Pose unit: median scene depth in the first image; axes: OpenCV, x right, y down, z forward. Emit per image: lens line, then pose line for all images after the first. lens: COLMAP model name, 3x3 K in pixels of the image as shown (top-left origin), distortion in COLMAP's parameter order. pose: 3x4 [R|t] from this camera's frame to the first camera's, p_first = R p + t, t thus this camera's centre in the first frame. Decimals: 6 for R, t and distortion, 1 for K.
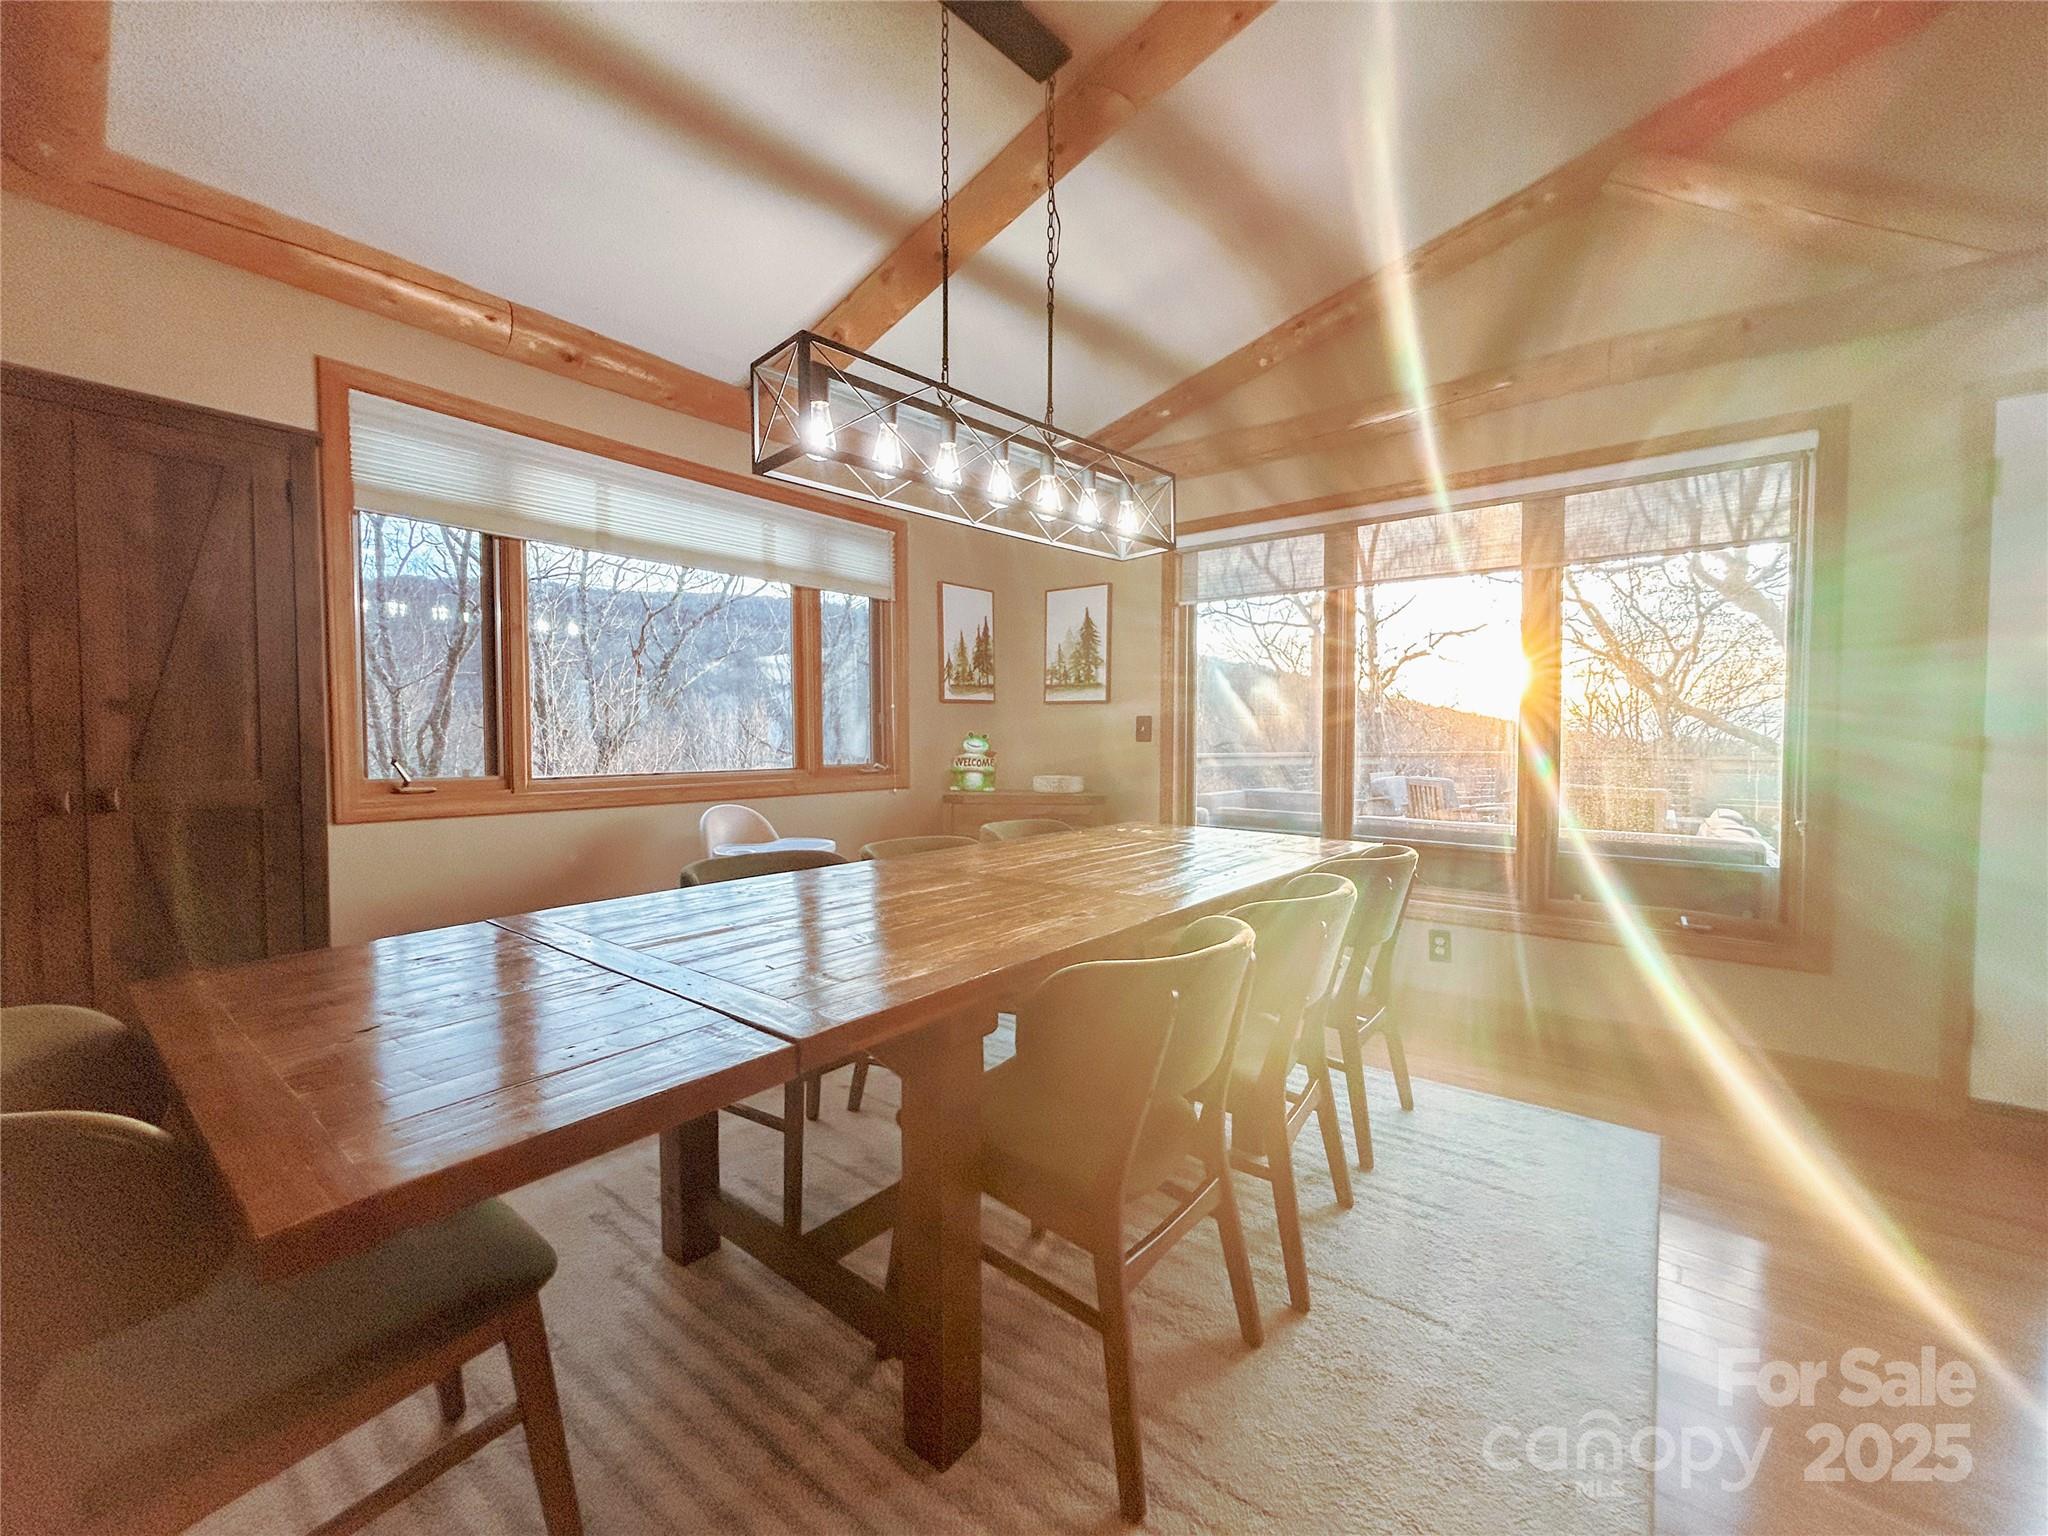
lens RADIAL K [[831.2, 0, 1024.0], [0, 831.2, 768.0], [0, 0, 1]] dist [-0.000513, -0.000097]
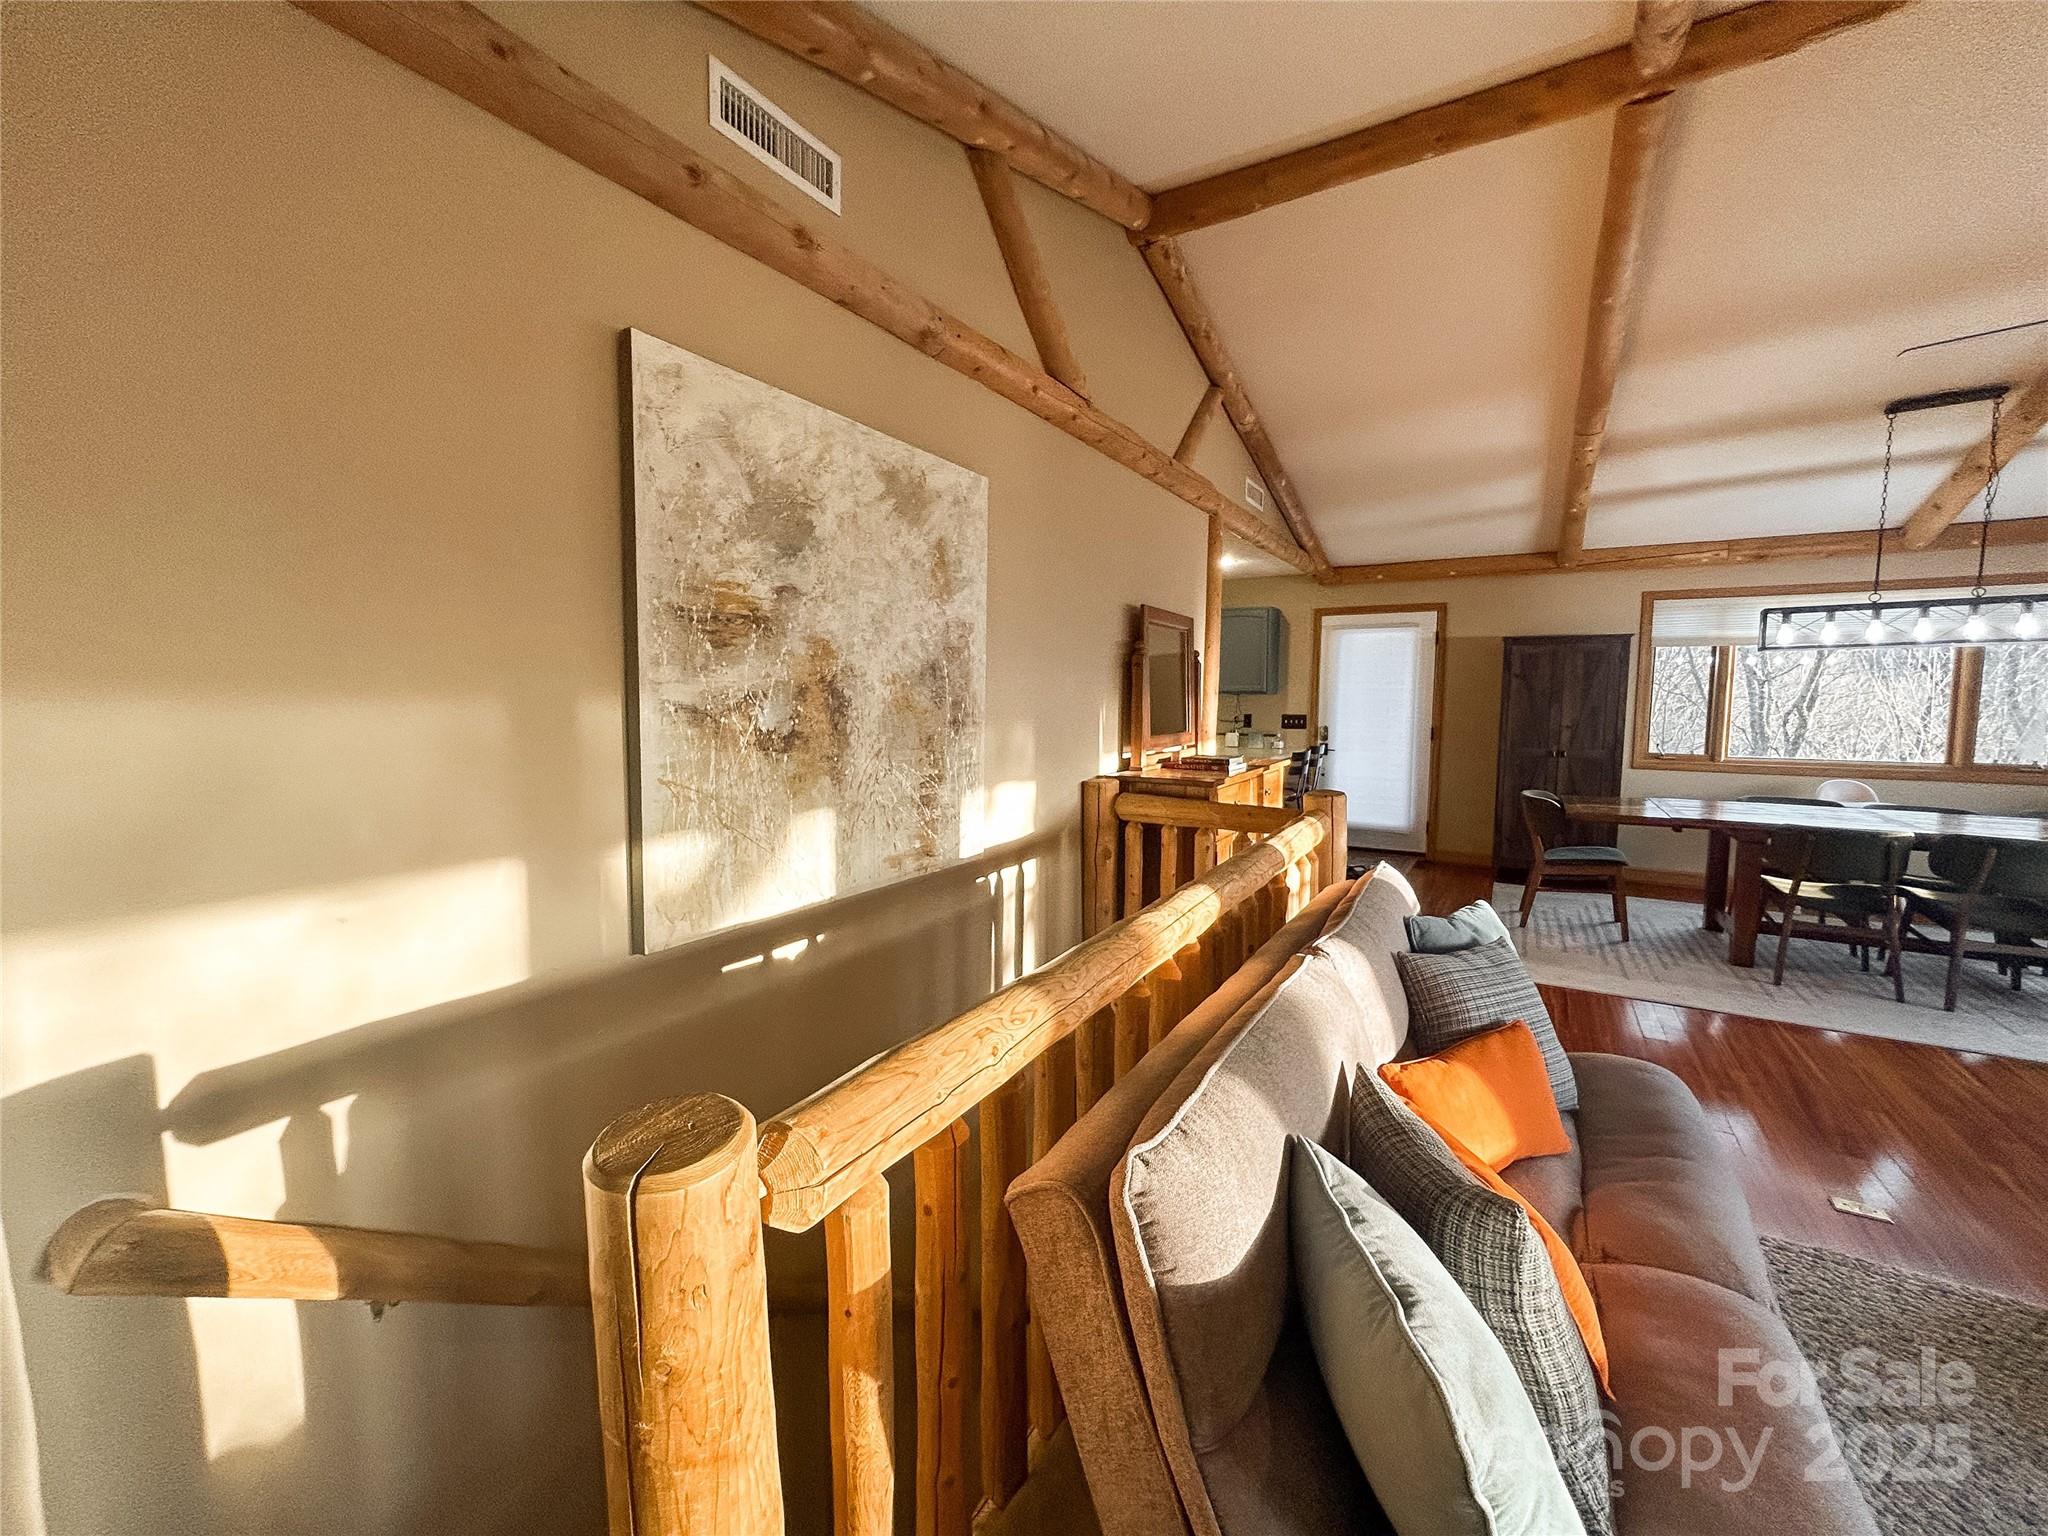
lens RADIAL K [[831.2, 0, 1024.0], [0, 831.2, 768.0], [0, 0, 1]] dist [-0.000513, -0.000097]
pose [[0.131172, 0.094291, -0.986865, 1.360903], [-0.048332, 0.994891, 0.088634, -0.066286], [0.990181, 0.036071, 0.135059, -1.137360]]
